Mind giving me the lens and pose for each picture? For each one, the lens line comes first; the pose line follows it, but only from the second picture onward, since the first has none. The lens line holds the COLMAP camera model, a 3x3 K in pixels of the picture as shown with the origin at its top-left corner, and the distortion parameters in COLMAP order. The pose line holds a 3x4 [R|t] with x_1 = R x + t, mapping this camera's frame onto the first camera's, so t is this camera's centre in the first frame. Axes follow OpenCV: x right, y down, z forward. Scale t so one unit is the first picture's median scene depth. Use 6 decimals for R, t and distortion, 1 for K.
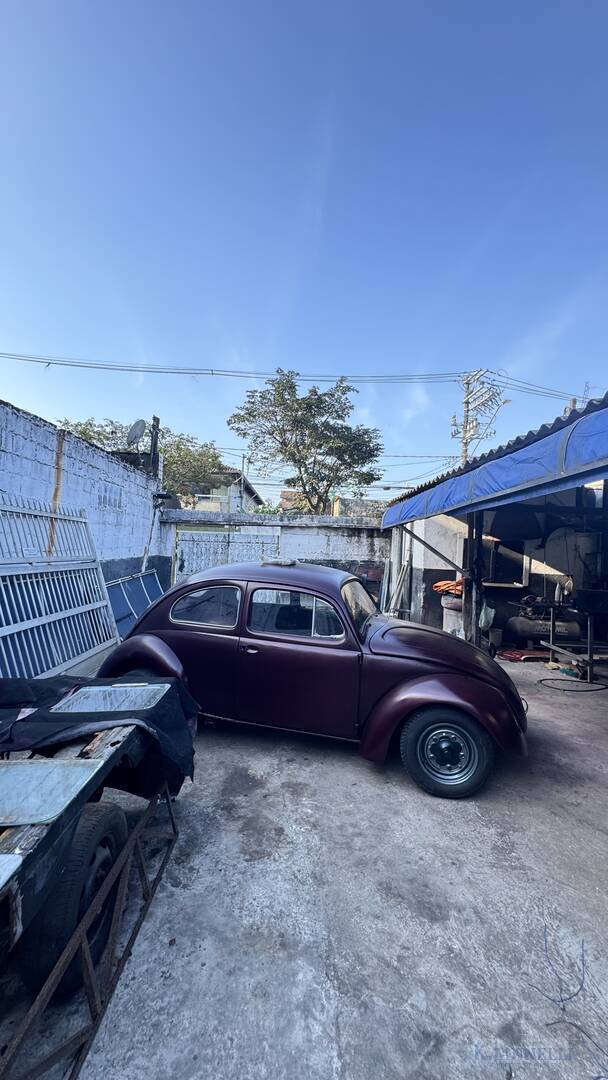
lens RADIAL K [[428.8, 0, 302.4], [0, 428.8, 534.8], [0, 0, 1]] dist [-0.002521, -0.000229]
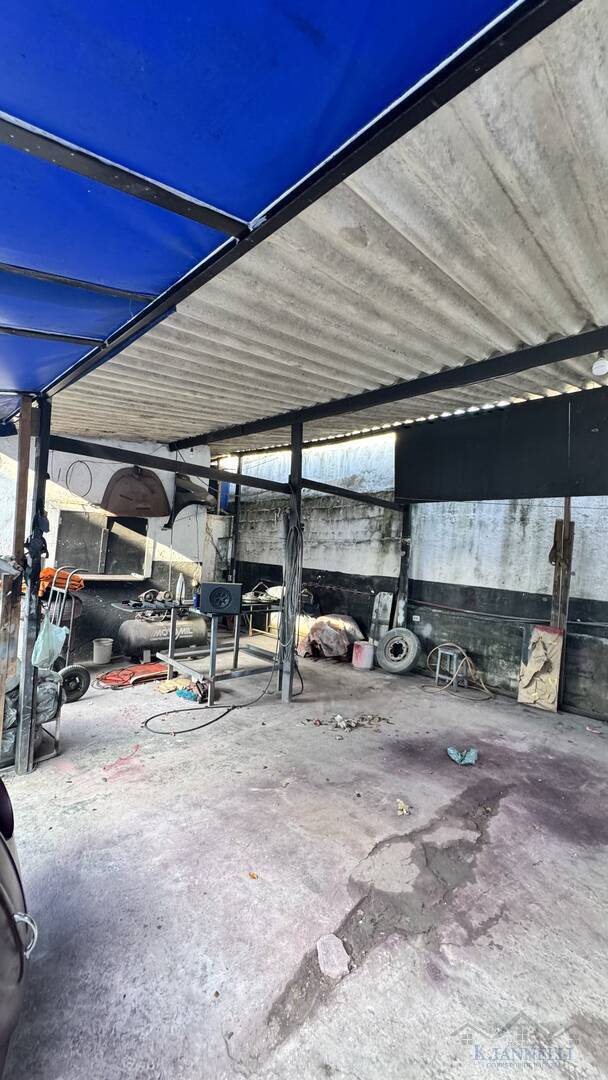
lens RADIAL K [[428.8, 0, 302.4], [0, 428.8, 534.8], [0, 0, 1]] dist [-0.002521, -0.000229]
pose [[0.719378, 0.028410, 0.694038, 0.208845], [-0.050906, 0.998633, 0.011885, 0.022714], [-0.692751, -0.043880, 0.719840, 0.291298]]
